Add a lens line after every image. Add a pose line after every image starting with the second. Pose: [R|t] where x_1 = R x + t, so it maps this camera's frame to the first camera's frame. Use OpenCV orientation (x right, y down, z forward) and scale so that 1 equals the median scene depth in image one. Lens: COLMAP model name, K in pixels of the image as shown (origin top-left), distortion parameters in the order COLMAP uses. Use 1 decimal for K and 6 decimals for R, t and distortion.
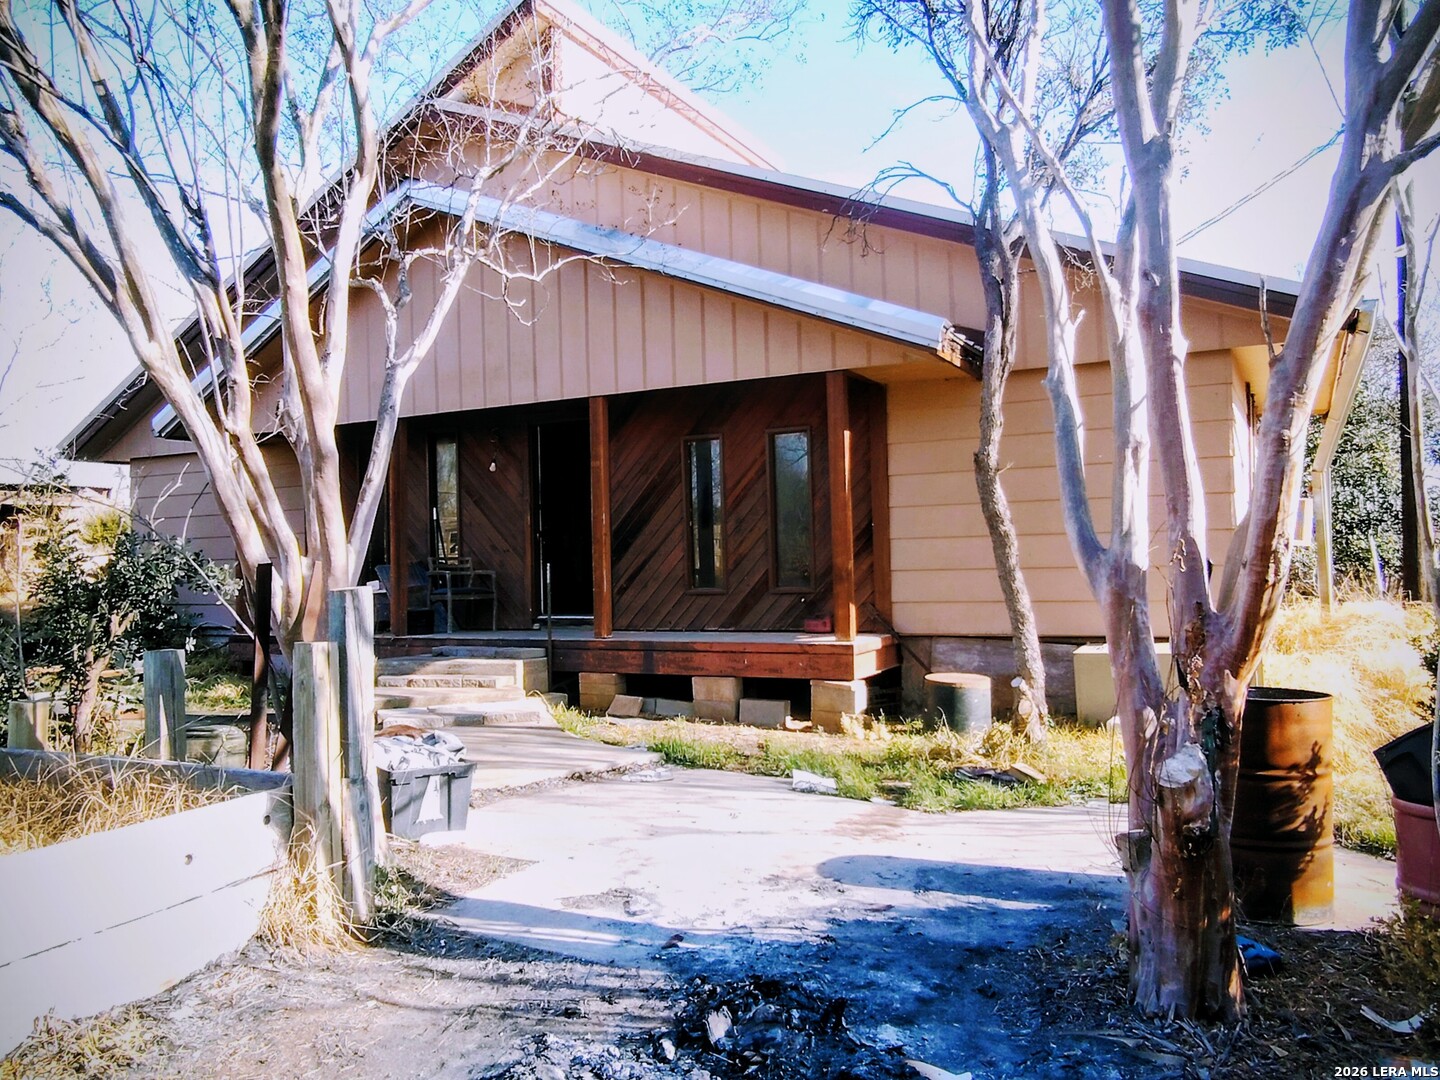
lens RADIAL K [[1021.6, 0, 720.0], [0, 1021.6, 540.0], [0, 0, 1]] dist [0.003406, 0.000984]
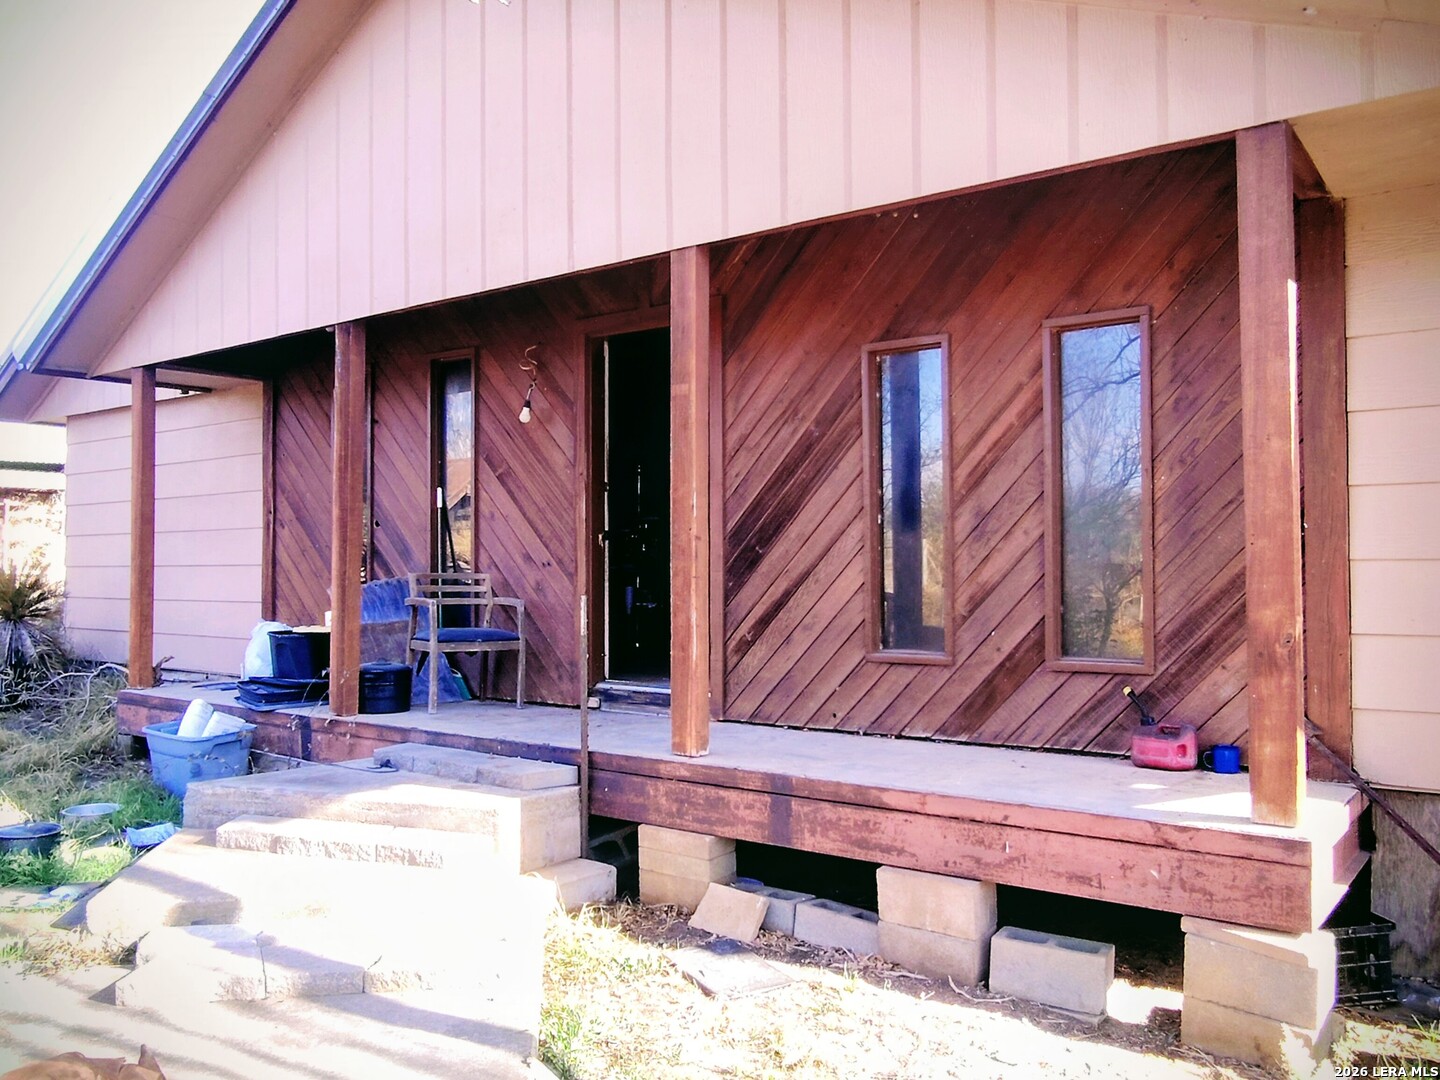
lens RADIAL K [[1021.6, 0, 720.0], [0, 1021.6, 540.0], [0, 0, 1]] dist [0.003406, 0.000984]
pose [[0.983815, 0.017411, -0.178338, -0.017012], [-0.018373, 0.999824, -0.003739, -0.002747], [0.178241, 0.006955, 0.983962, 0.525292]]
